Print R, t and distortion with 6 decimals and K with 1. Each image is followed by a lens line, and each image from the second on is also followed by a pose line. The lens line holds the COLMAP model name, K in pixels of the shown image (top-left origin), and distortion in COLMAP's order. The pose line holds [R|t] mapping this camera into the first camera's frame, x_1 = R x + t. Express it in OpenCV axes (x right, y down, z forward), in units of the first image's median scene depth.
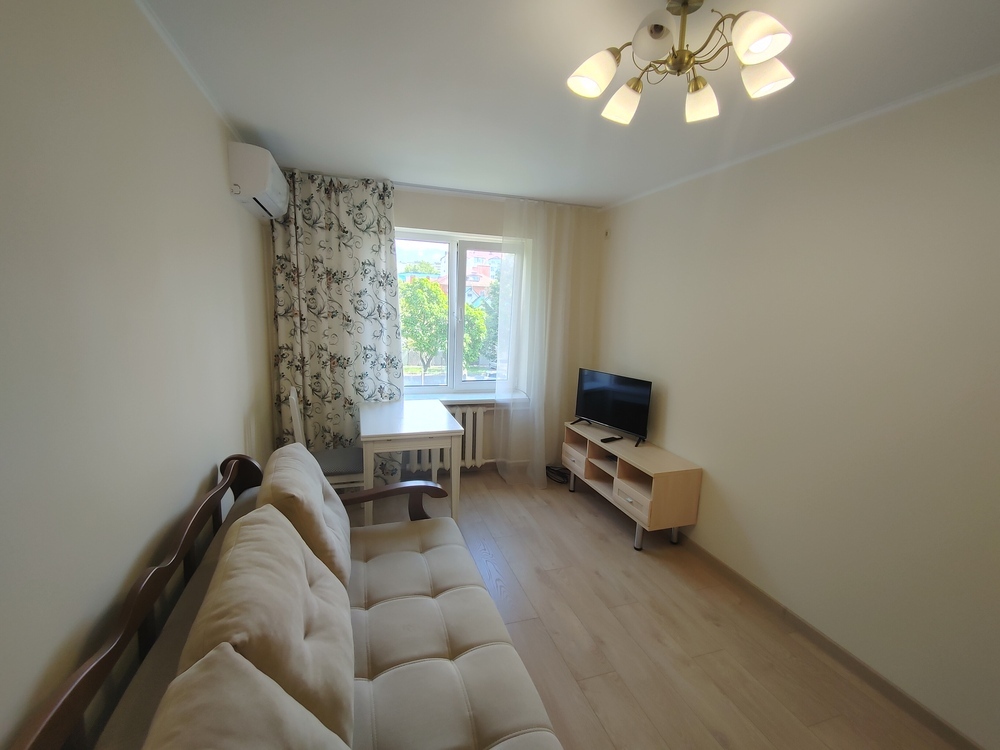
lens RADIAL K [[441.2, 0, 501.0], [0, 441.2, 379.2], [0, 0, 1]] dist [-0.000580, 0.000232]
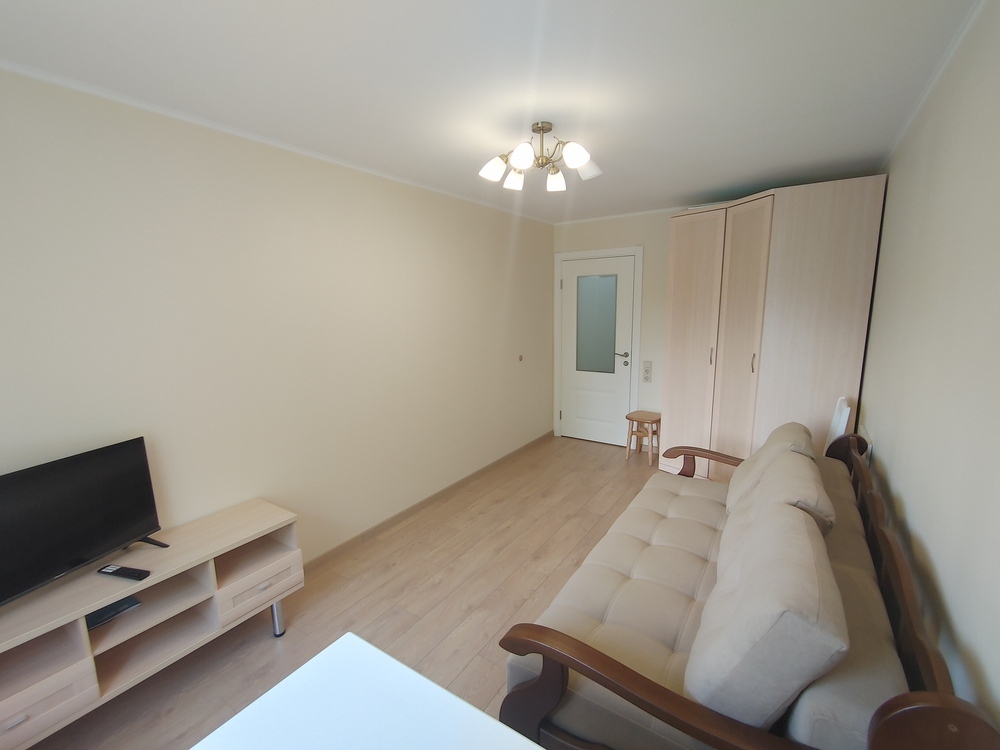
lens RADIAL K [[441.2, 0, 501.0], [0, 441.2, 379.2], [0, 0, 1]] dist [-0.000580, 0.000232]
pose [[-0.615968, -0.163746, 0.770566, -0.430461], [0.123256, 0.946079, 0.299570, -0.200125], [-0.778069, 0.279502, -0.562572, 1.041397]]
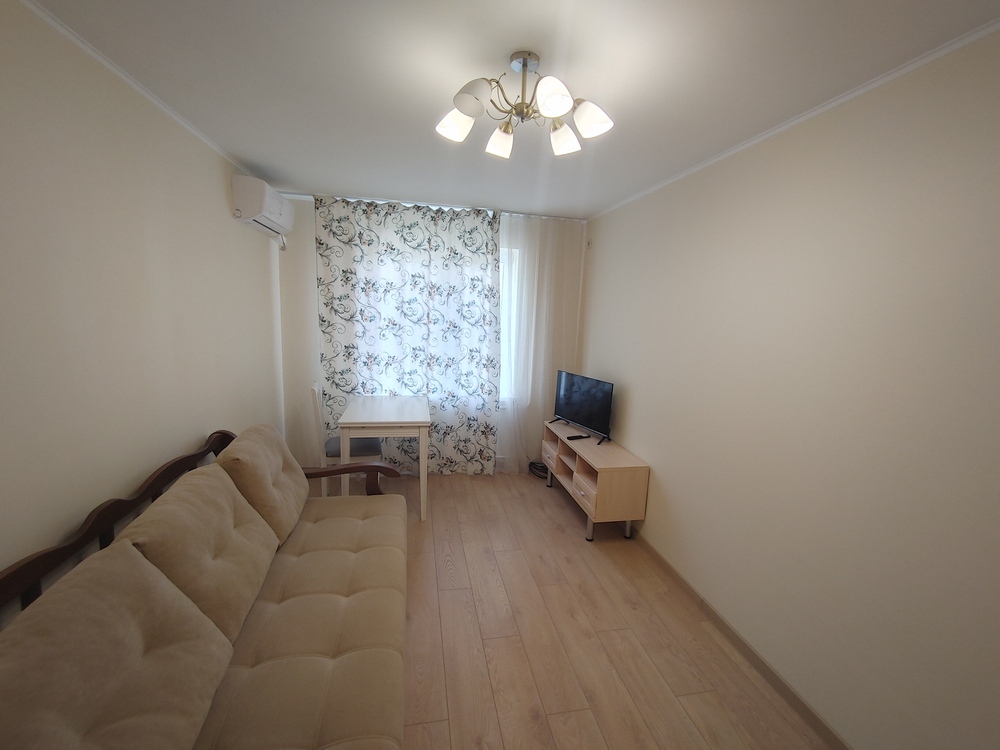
lens RADIAL K [[441.2, 0, 501.0], [0, 441.2, 379.2], [0, 0, 1]] dist [-0.000580, 0.000232]
pose [[0.991664, 0.023191, -0.126748, 0.232256], [-0.024837, 0.999626, -0.011420, 0.015690], [0.126436, 0.014473, 0.991869, -0.090250]]
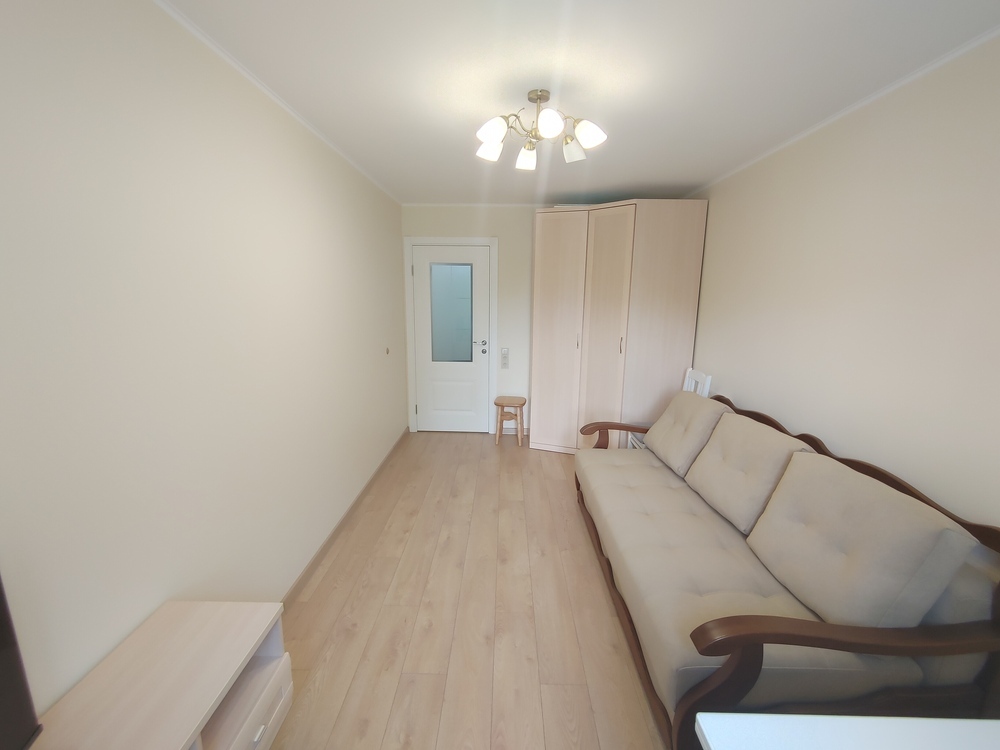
lens RADIAL K [[434.9, 0, 500.0], [0, 434.9, 377.5], [0, 0, 1]] dist [0.000059, 0.000006]
pose [[-0.942907, -0.111911, 0.313690, -0.022927], [0.007562, 0.934421, 0.356091, -0.203571], [-0.332969, 0.338133, -0.880226, 1.214329]]
